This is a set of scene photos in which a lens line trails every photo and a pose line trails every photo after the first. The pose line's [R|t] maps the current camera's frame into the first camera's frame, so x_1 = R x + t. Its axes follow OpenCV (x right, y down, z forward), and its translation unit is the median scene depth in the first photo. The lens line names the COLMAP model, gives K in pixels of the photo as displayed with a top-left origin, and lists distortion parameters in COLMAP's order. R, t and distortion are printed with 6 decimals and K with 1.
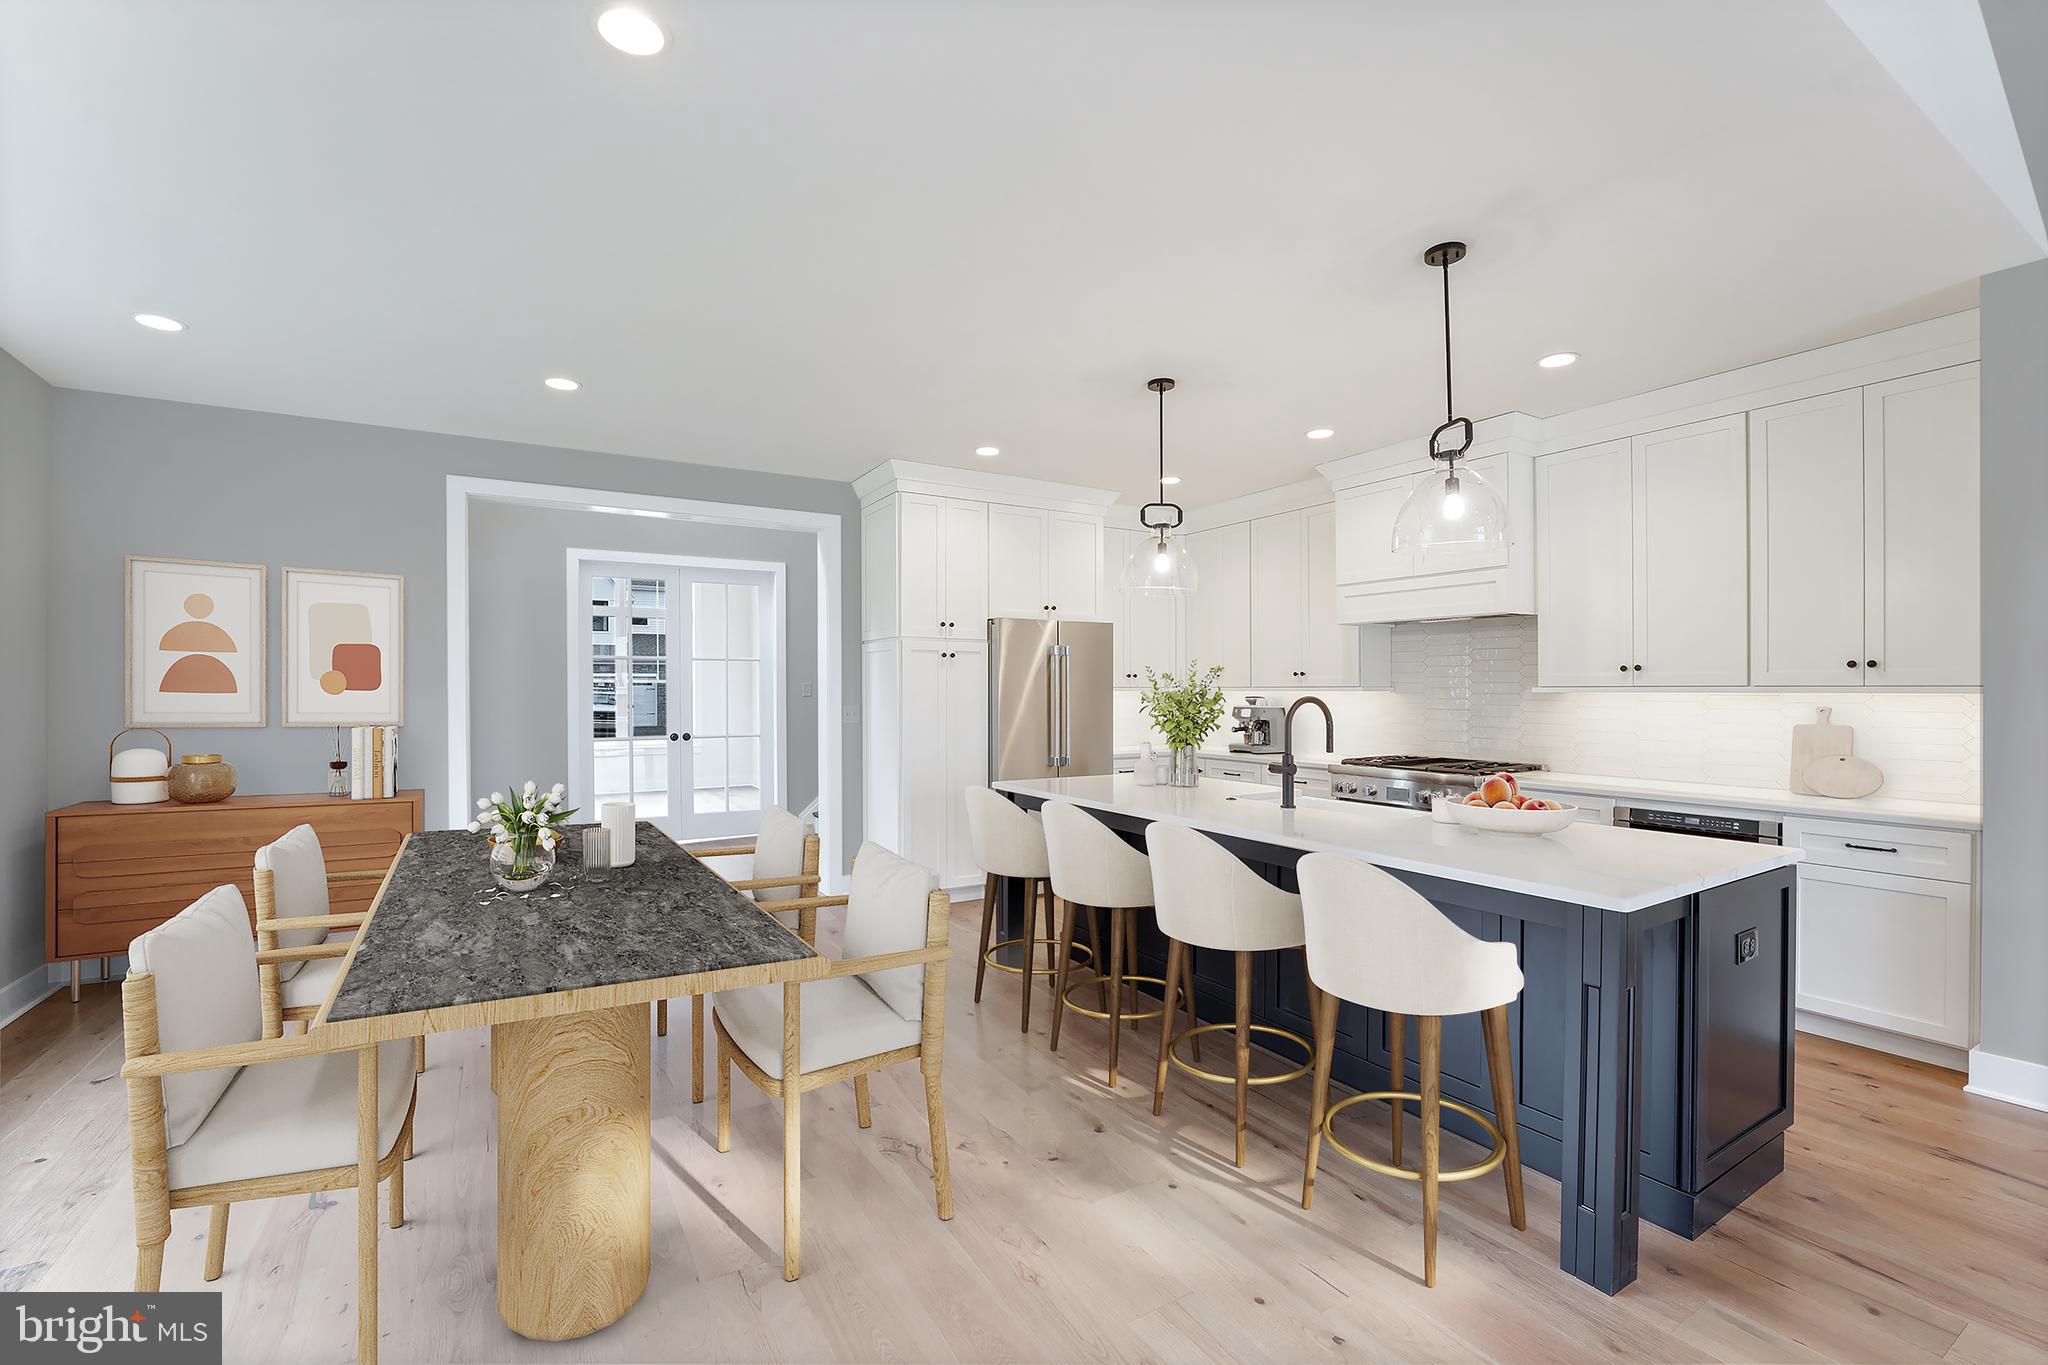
lens RADIAL K [[845.9, 0, 1019.5], [0, 845.9, 693.1], [0, 0, 1]] dist [-0.000278, -0.000140]
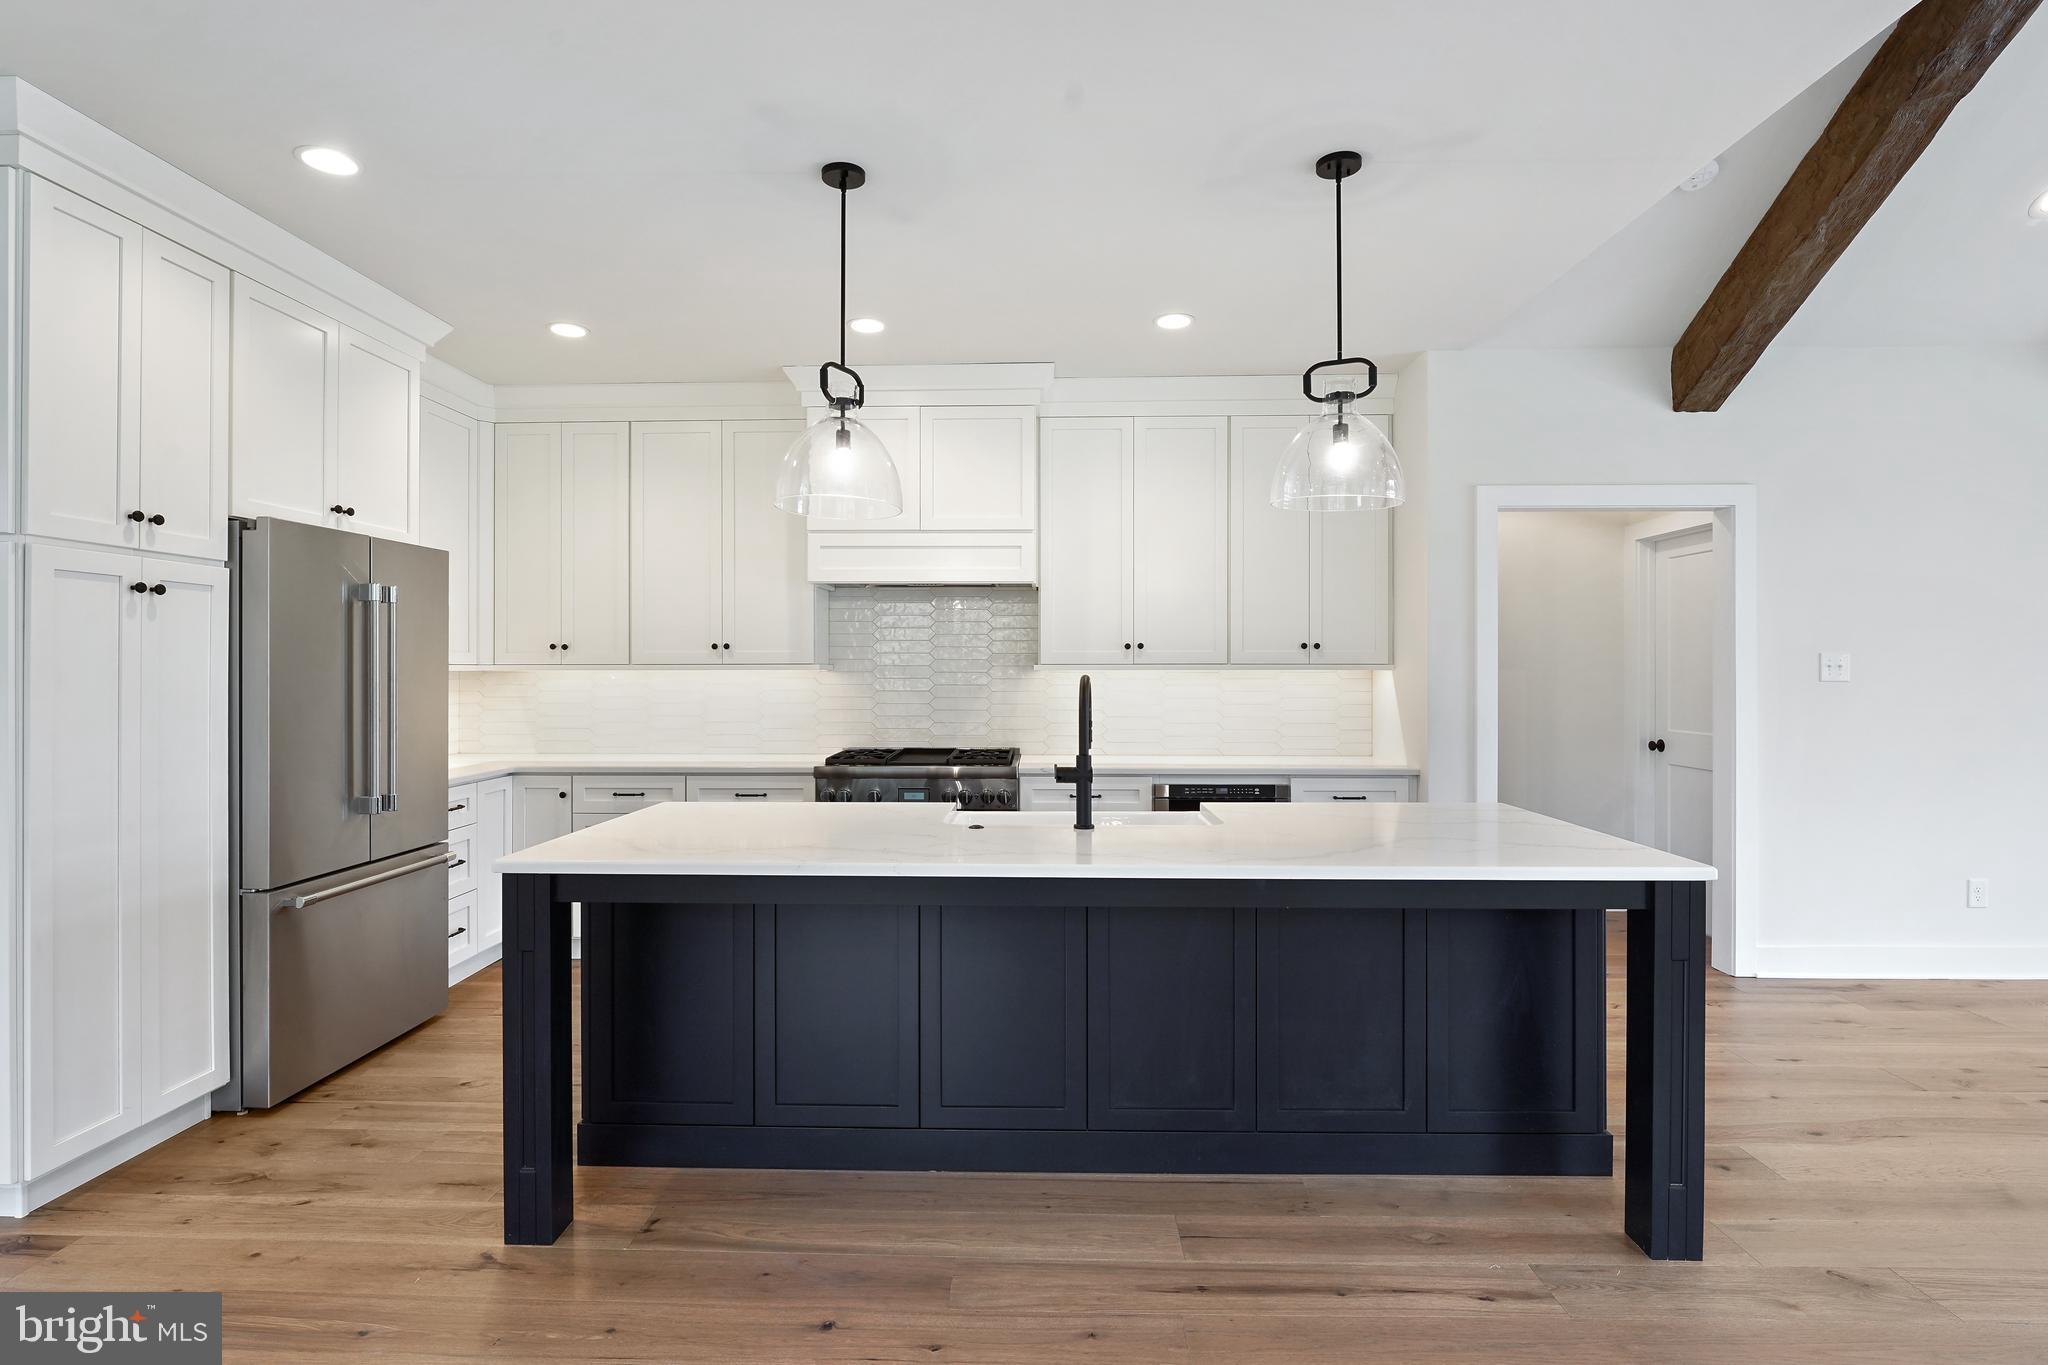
lens RADIAL K [[992.0, 0, 1023.7], [0, 992.0, 668.3], [0, 0, 1]] dist [-0.008966, 0.001790]
pose [[0.560910, -0.001215, 0.827876, -0.357299], [0.004322, 0.999990, -0.001460, -0.001921], [-0.827866, 0.004398, 0.560909, 0.482861]]
